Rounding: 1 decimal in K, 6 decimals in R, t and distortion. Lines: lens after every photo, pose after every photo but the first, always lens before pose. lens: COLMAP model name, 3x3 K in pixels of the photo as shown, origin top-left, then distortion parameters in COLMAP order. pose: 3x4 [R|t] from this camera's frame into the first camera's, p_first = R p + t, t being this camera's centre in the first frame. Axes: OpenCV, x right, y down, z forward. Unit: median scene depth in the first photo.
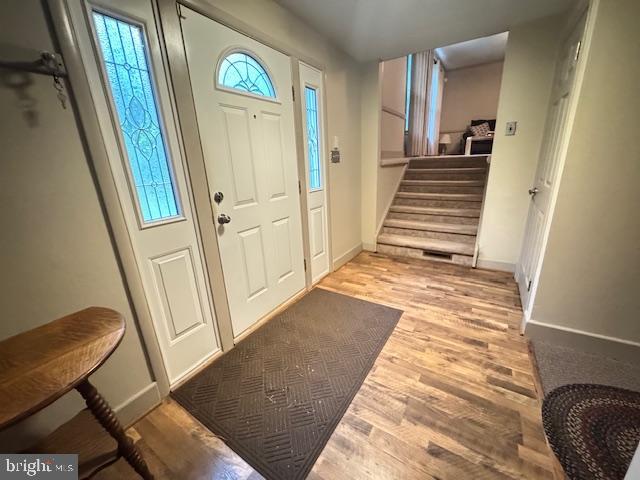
lens RADIAL K [[256.9, 0, 319.0], [0, 256.9, 239.4], [0, 0, 1]] dist [-0.002264, -0.000851]
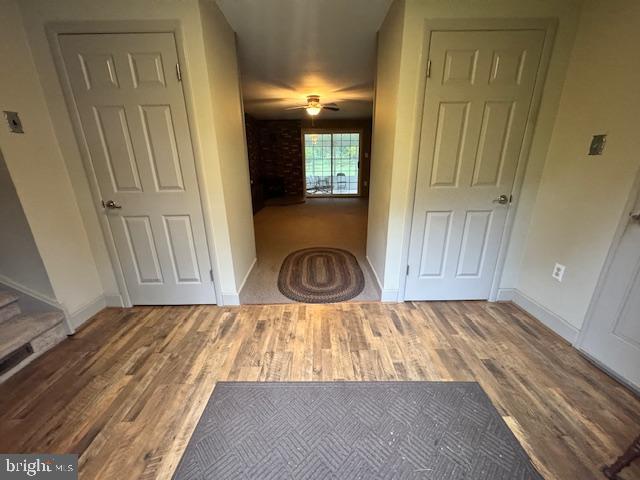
lens RADIAL K [[256.9, 0, 319.0], [0, 256.9, 239.4], [0, 0, 1]] dist [-0.002264, -0.000851]
pose [[-0.552312, -0.208122, 0.807240, -0.315813], [0.274938, 0.868679, 0.412074, -0.283374], [-0.786994, 0.449535, -0.422561, 0.984835]]
